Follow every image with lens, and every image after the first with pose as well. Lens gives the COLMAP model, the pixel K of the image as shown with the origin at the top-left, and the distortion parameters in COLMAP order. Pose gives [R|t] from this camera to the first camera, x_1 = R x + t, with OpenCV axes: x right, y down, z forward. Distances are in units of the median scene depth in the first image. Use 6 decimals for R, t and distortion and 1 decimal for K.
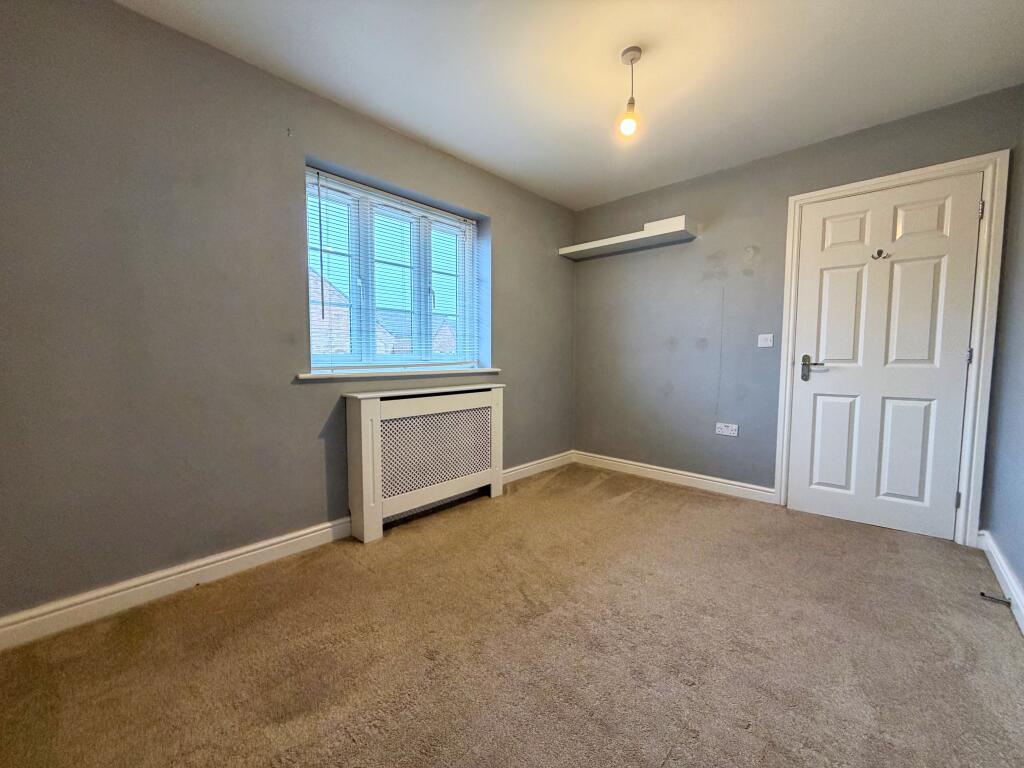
lens RADIAL K [[408.3, 0, 512.0], [0, 408.3, 384.0], [0, 0, 1]] dist [-0.000270, -0.000056]
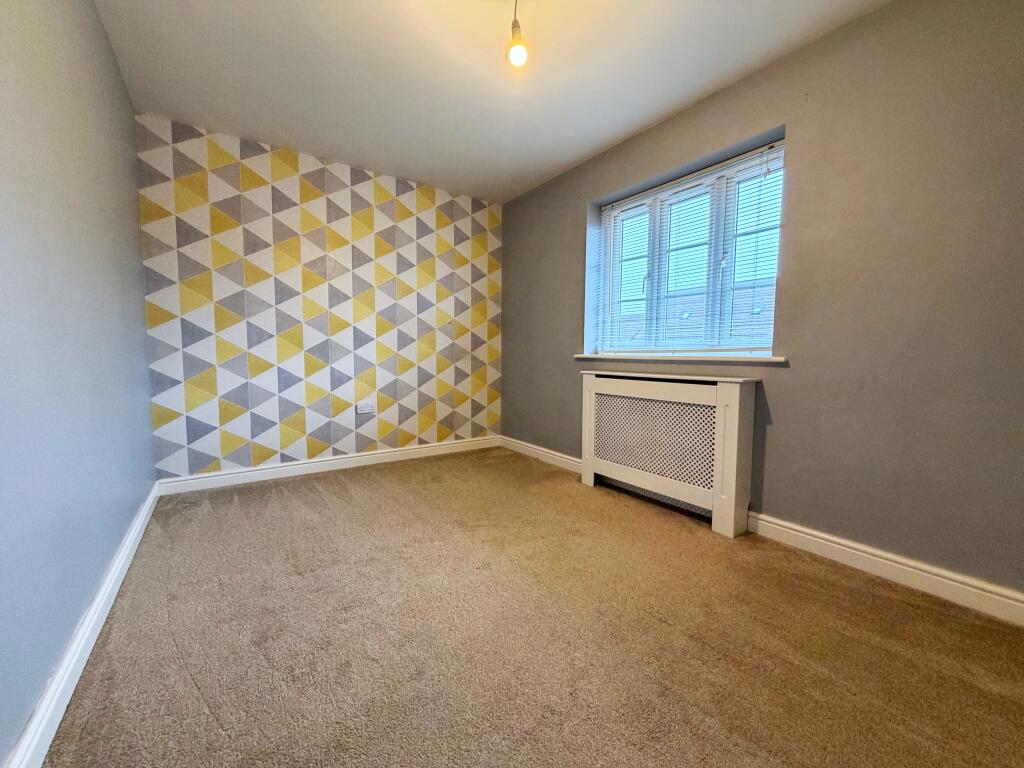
lens RADIAL K [[408.3, 0, 512.0], [0, 408.3, 384.0], [0, 0, 1]] dist [-0.000270, -0.000056]
pose [[-0.239975, 0.070091, -0.968245, 0.818675], [-0.069152, 0.993622, 0.089067, -0.027531], [0.968313, 0.088330, -0.233598, 0.900796]]
